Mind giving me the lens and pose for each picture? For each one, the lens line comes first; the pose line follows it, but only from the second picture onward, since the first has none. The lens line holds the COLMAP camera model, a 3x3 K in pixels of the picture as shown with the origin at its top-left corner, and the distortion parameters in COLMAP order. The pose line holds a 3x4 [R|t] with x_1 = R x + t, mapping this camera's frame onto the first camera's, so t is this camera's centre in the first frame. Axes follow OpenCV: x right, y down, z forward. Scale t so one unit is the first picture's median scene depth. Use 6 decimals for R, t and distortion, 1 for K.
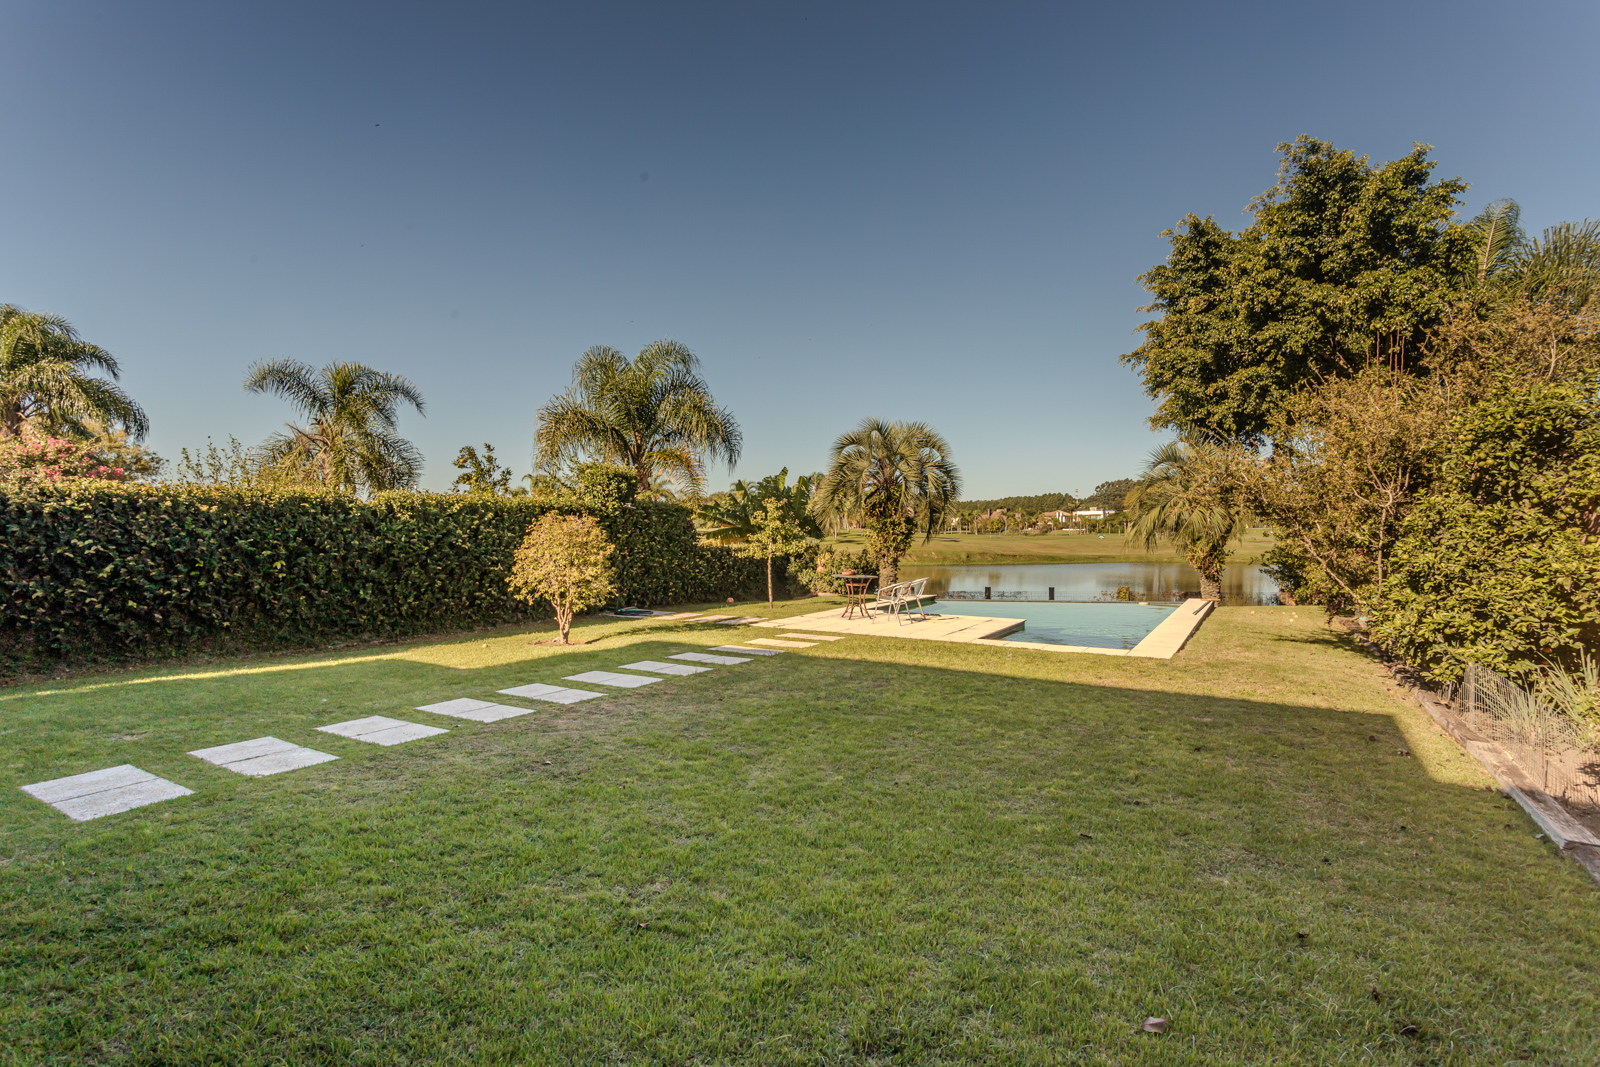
lens RADIAL K [[751.3, 0, 806.4], [0, 751.3, 534.3], [0, 0, 1]] dist [-0.005942, 0.001812]
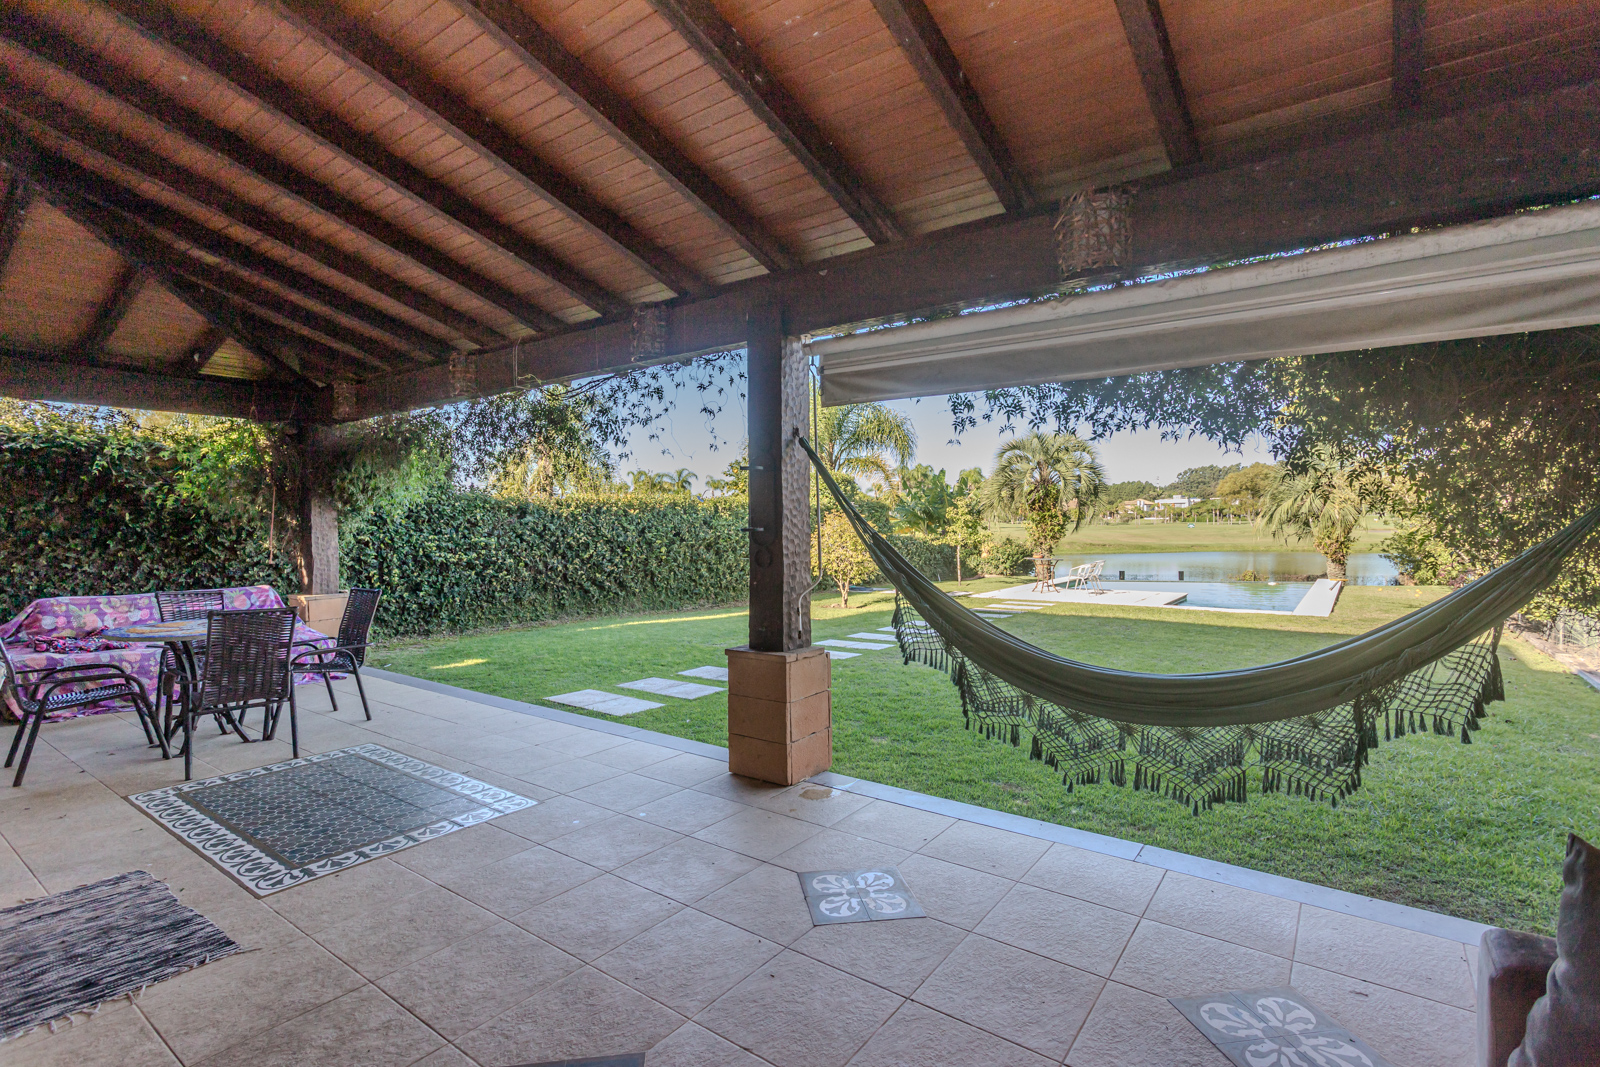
lens RADIAL K [[751.3, 0, 795.5], [0, 751.3, 534.6], [0, 0, 1]] dist [-0.005942, 0.001812]
pose [[0.994921, -0.005321, -0.100515, -0.178393], [0.006576, 0.999904, 0.012156, -0.002610], [0.100441, -0.012755, 0.994861, -0.234332]]
